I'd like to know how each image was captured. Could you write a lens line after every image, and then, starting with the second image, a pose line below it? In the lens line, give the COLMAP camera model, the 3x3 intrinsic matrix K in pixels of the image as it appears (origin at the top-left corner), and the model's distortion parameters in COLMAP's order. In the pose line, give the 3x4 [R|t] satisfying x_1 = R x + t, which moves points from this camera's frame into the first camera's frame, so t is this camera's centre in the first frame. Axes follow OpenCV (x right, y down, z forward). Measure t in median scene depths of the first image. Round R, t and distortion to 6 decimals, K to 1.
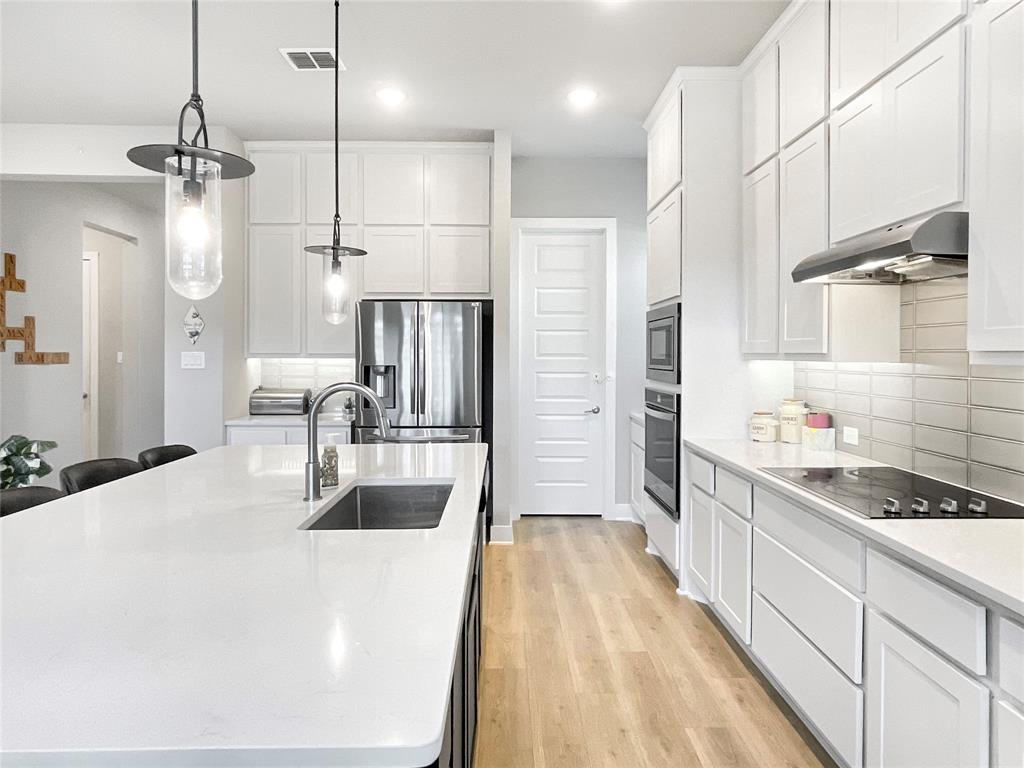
lens RADIAL K [[603.7, 0, 516.3], [0, 603.7, 361.4], [0, 0, 1]] dist [-0.045336, -0.000249]
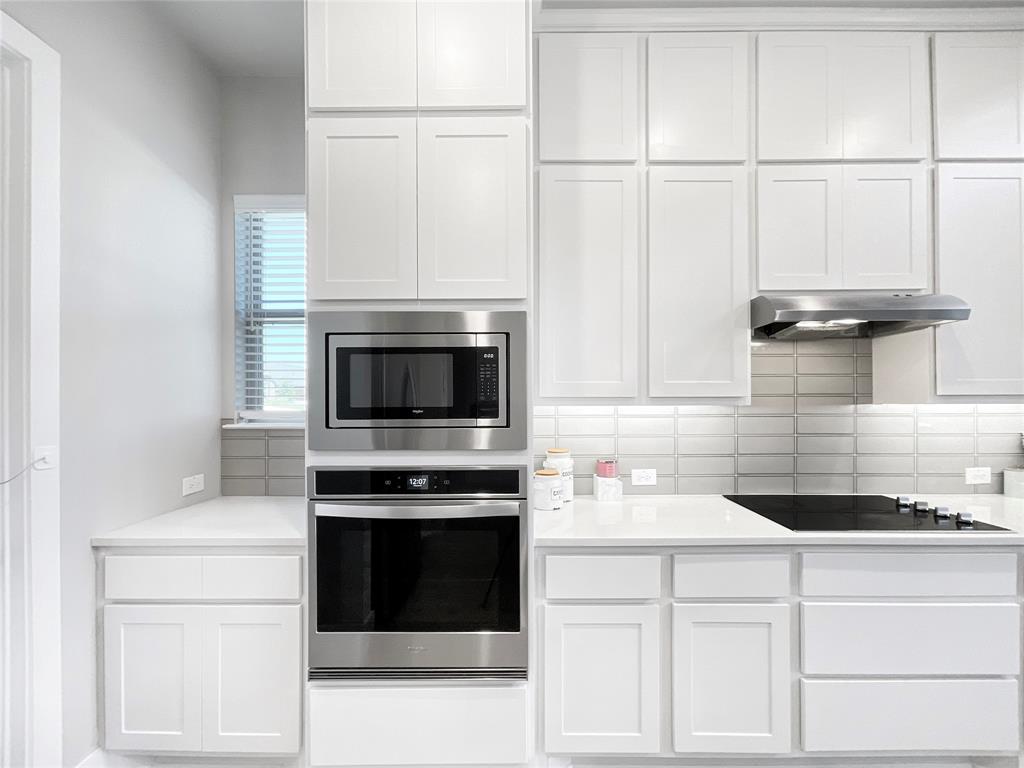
lens RADIAL K [[411.7, 0, 514.7], [0, 411.7, 399.8], [0, 0, 1]] dist [-0.000586, 0.000062]
pose [[0.023942, 0.001277, 0.999713, -0.140663], [0.016275, 0.999866, -0.001666, -0.010732], [-0.999581, 0.016310, 0.023918, 1.054202]]
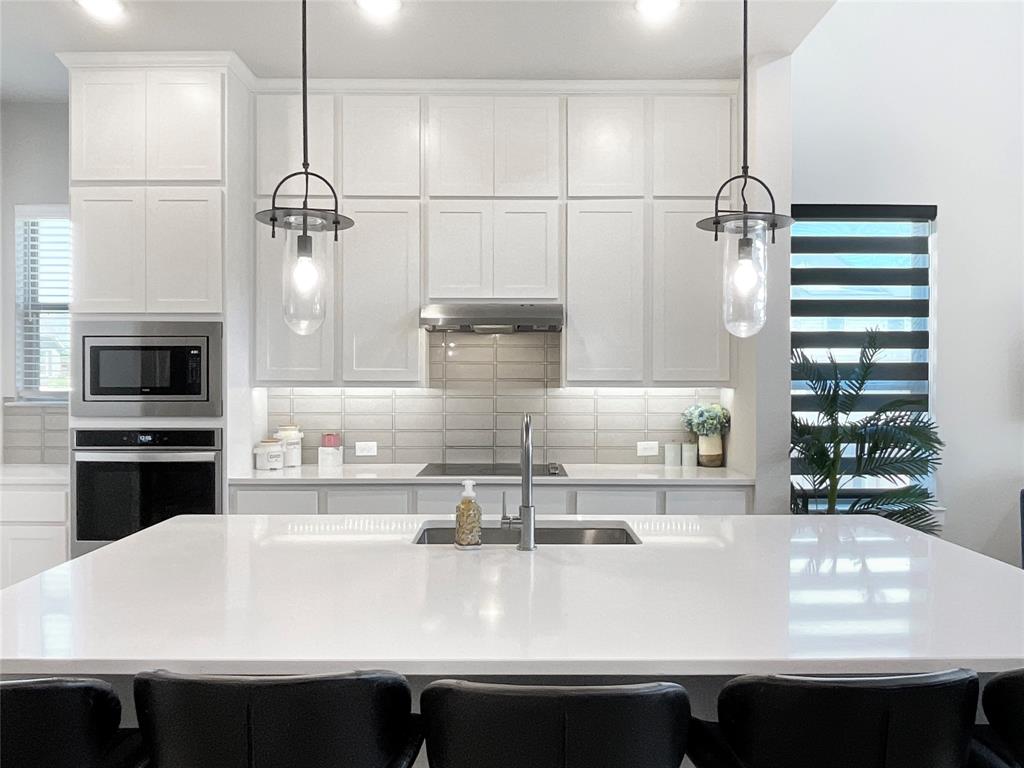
lens RADIAL K [[761.5, 0, 514.2], [0, 761.5, 389.6], [0, 0, 1]] dist [0.001489, -0.000366]
pose [[0.017557, -0.008551, 0.999809, -0.865904], [0.011234, 0.999902, 0.008354, -0.005216], [-0.999783, 0.011085, 0.017652, 0.583192]]
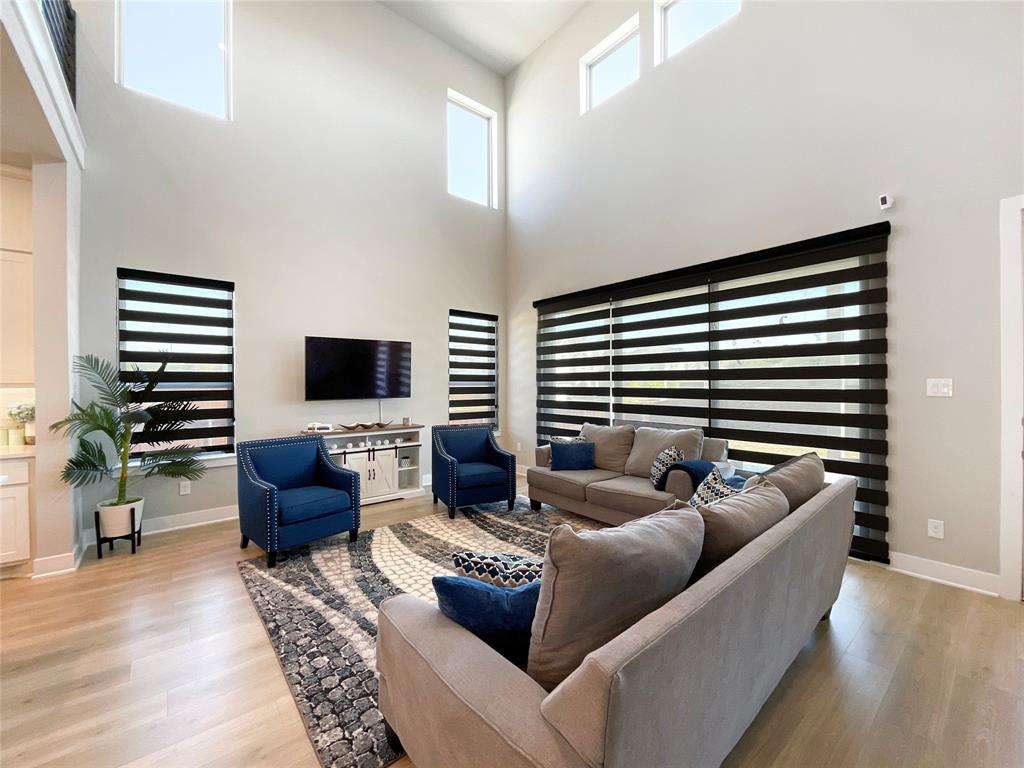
lens RADIAL K [[417.7, 0, 516.9], [0, 417.7, 382.8], [0, 0, 1]] dist [0.000951, 0.000716]
pose [[-0.626422, -0.000073, 0.779484, -1.063532], [0.011816, 0.999884, 0.009589, -0.002092], [-0.779395, 0.015217, -0.626348, -0.002059]]
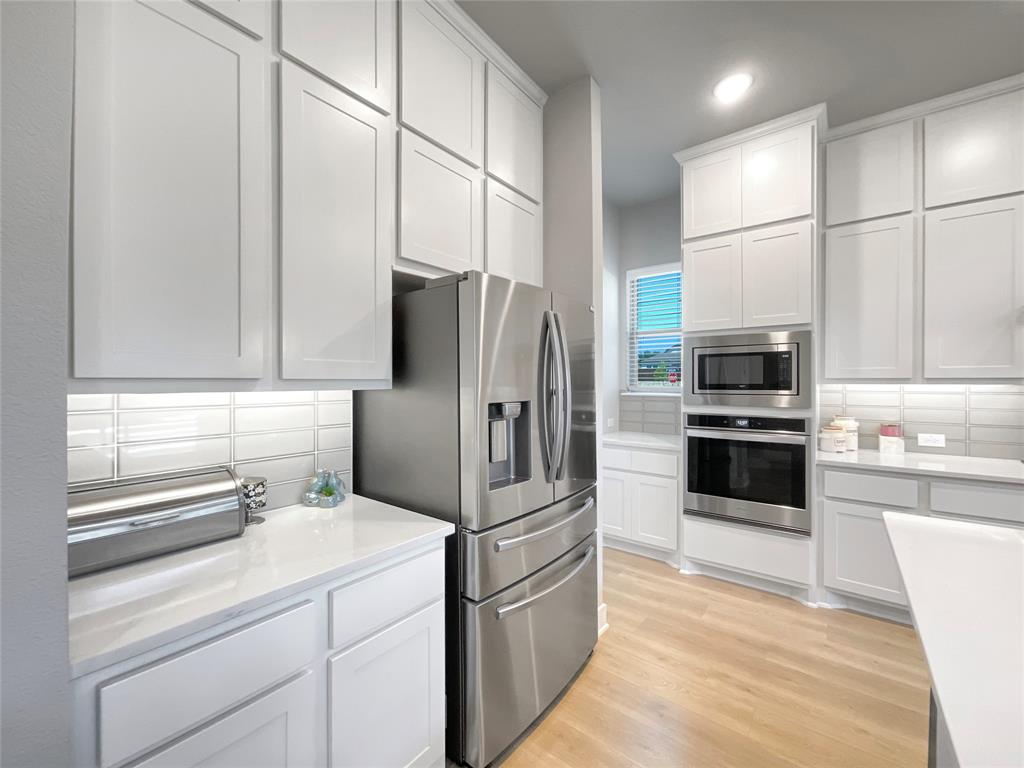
lens RADIAL K [[417.7, 0, 516.9], [0, 417.7, 382.8], [0, 0, 1]] dist [0.000951, 0.000716]
pose [[0.624953, -0.005203, 0.780645, -0.656697], [0.012556, 0.999915, -0.003388, -0.010728], [-0.780562, 0.011919, 0.624965, 0.993221]]
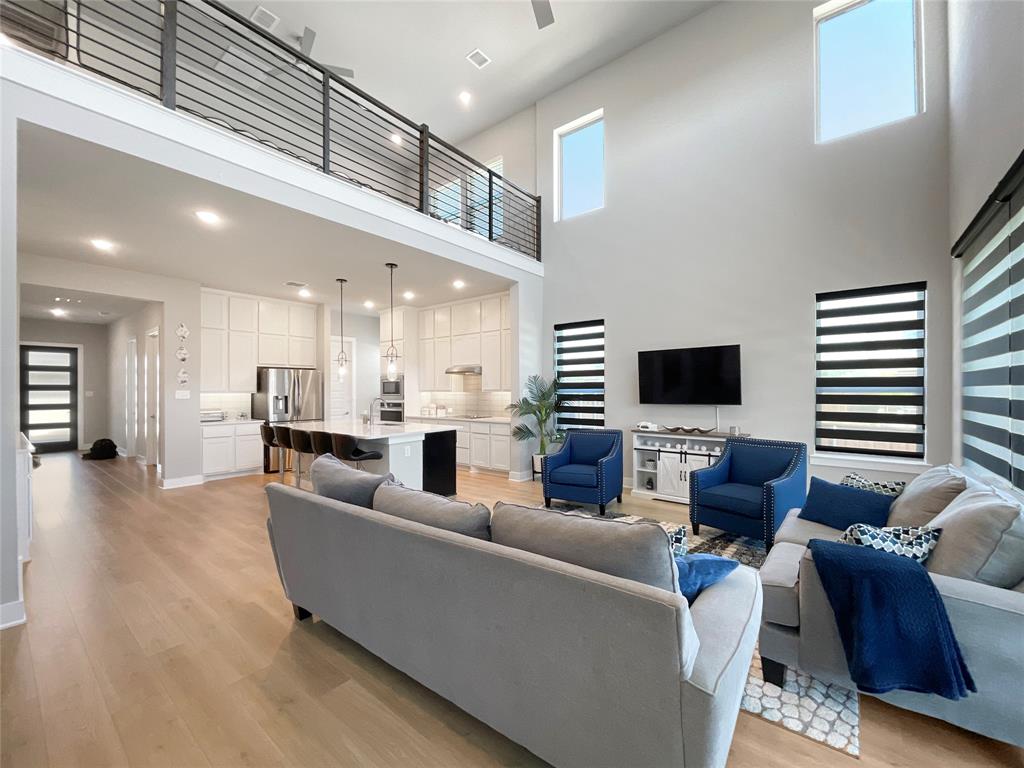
lens RADIAL K [[423.4, 0, 512.0], [0, 423.4, 384.0], [0, 0, 1]] dist [-0.002296, 0.000251]
pose [[0.639510, 0.006824, 0.768752, -1.212702], [0.014677, 0.999670, -0.021083, 0.010911], [-0.768642, 0.024765, 0.639199, -1.026763]]
